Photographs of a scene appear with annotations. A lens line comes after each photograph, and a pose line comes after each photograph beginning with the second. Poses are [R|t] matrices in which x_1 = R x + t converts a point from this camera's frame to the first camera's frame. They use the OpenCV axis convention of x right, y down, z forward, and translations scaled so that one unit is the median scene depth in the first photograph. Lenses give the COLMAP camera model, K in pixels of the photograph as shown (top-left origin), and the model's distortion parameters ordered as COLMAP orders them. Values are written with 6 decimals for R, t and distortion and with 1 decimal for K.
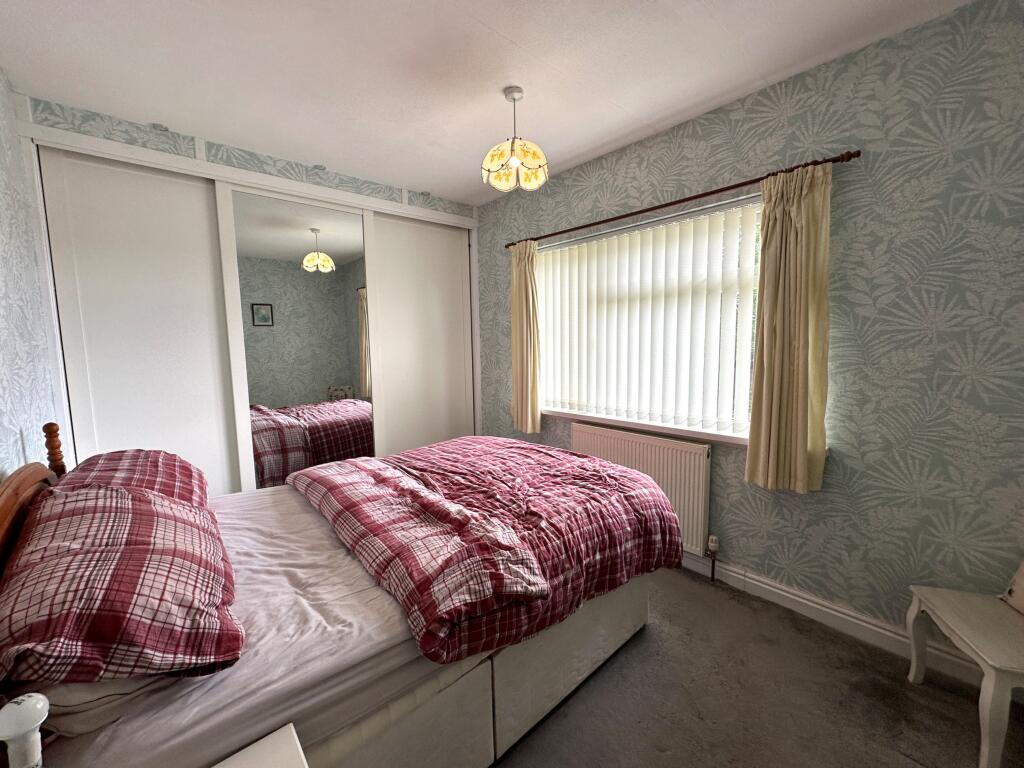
lens RADIAL K [[412.6, 0, 512.0], [0, 412.6, 384.0], [0, 0, 1]] dist [0.000727, 0.000023]
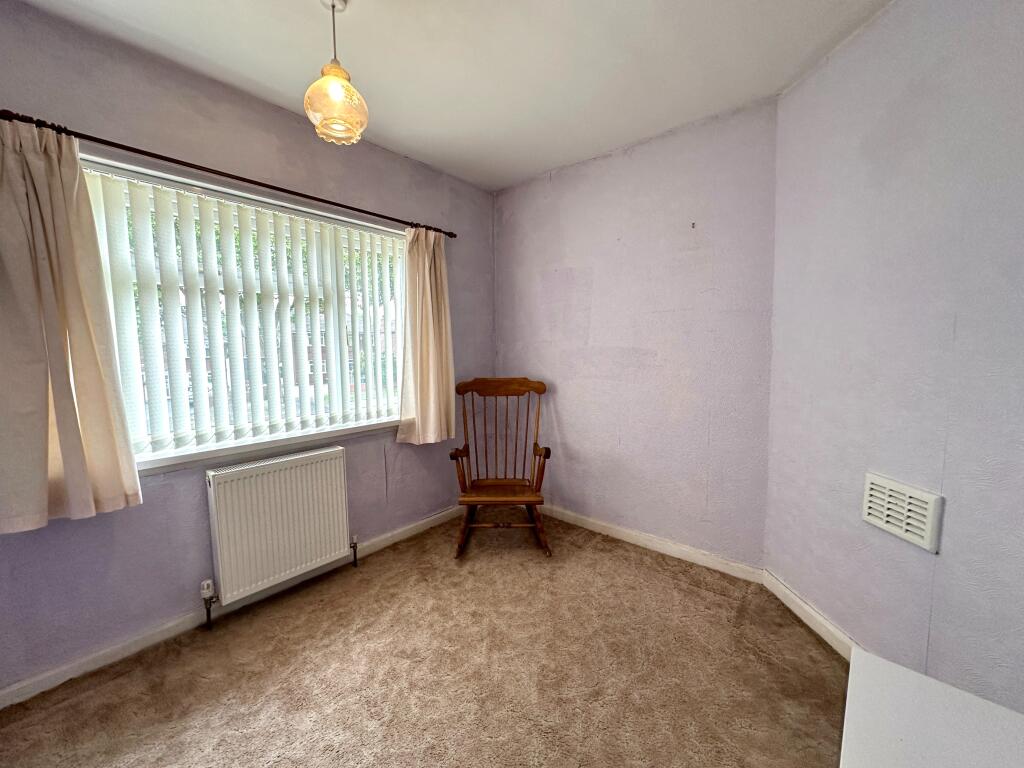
lens RADIAL K [[372.3, 0, 512.0], [0, 372.3, 384.0], [0, 0, 1]] dist [-0.000026, -0.000019]
pose [[-0.069037, -0.090524, 0.993499, -0.463632], [0.101370, 0.990083, 0.097257, -0.040744], [-0.992451, 0.107425, -0.059175, 0.542604]]
